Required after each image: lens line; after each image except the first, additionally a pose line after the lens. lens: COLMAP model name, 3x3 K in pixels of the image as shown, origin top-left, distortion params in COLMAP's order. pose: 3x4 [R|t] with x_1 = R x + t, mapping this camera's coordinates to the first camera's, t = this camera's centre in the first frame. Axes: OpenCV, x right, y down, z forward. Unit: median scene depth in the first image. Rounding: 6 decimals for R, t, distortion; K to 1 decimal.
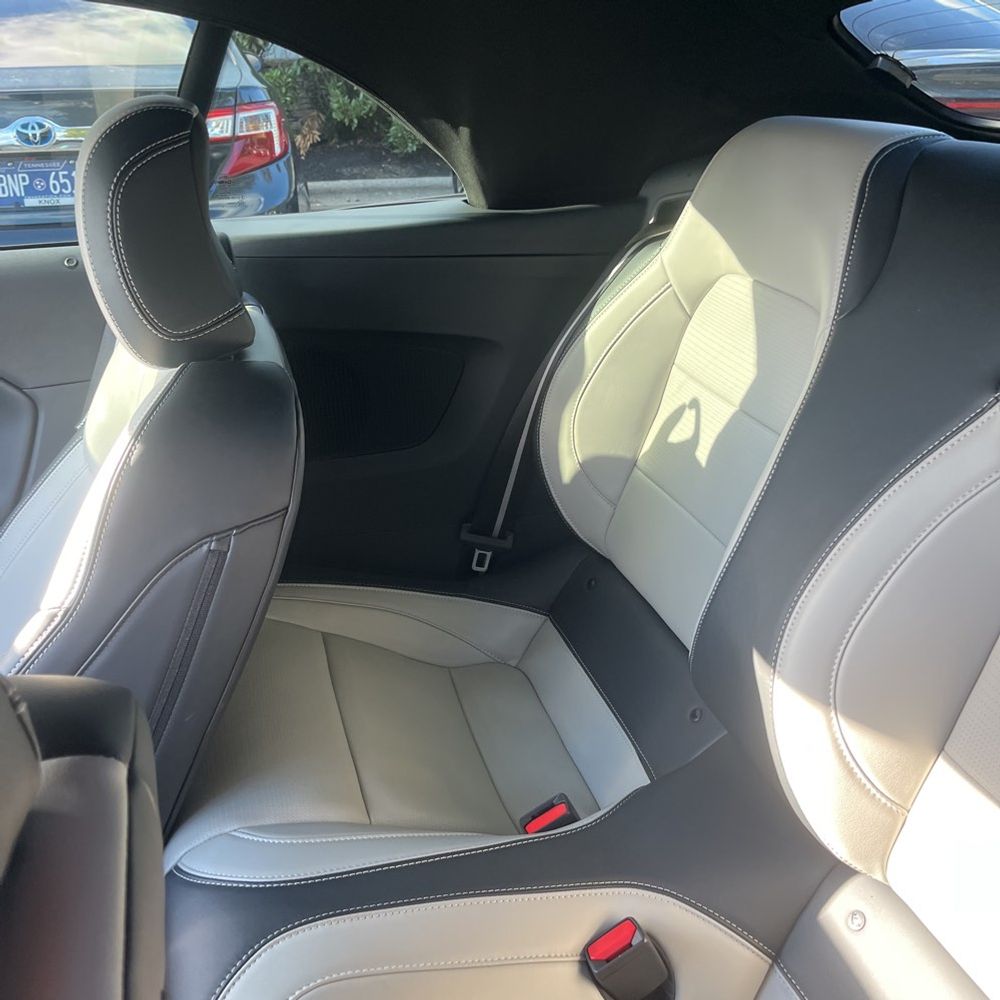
lens RADIAL K [[991.6, 0, 500.0], [0, 991.6, 500.0], [0, 0, 1]] dist [-0.027446, 0.016445]
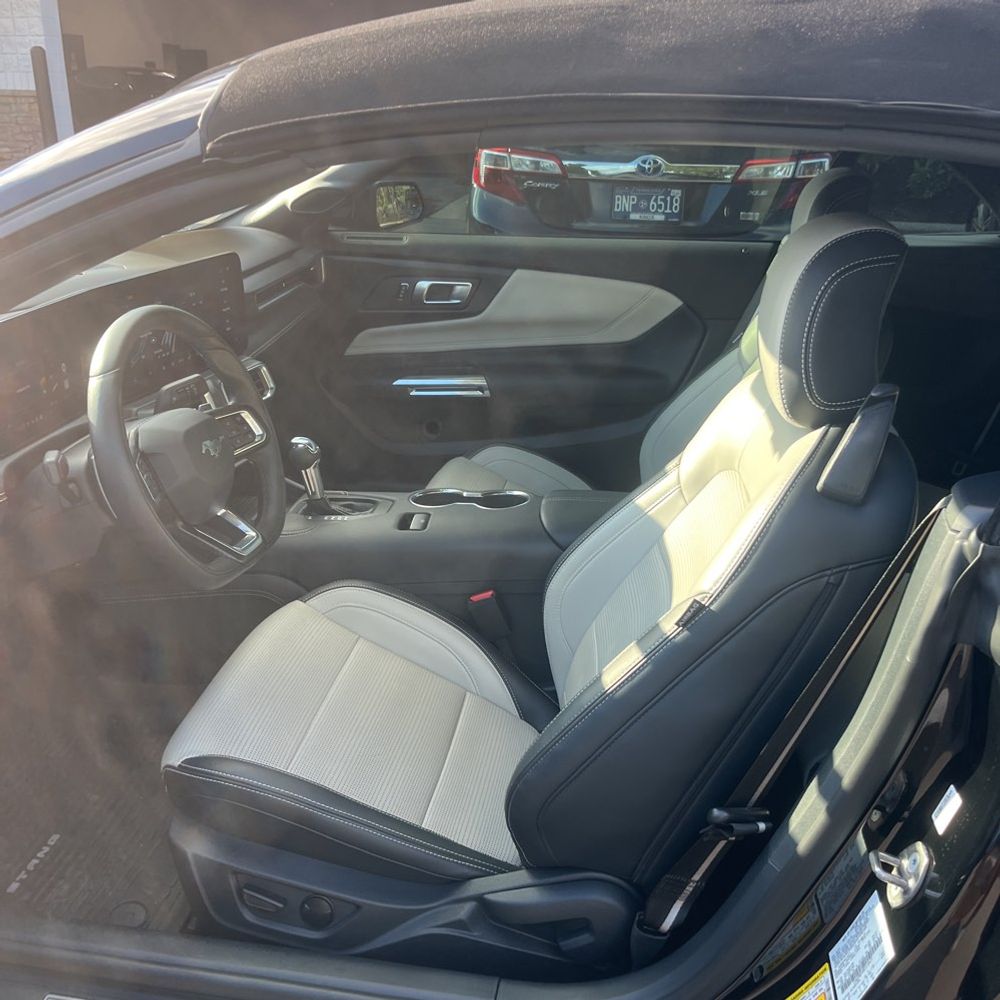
lens RADIAL K [[991.6, 0, 500.0], [0, 991.6, 500.0], [0, 0, 1]] dist [-0.027446, 0.016445]
pose [[0.891824, 0.192533, -0.409366, -0.007511], [-0.204340, 0.978782, 0.015177, 0.097544], [0.403602, 0.070115, 0.912244, -0.291985]]
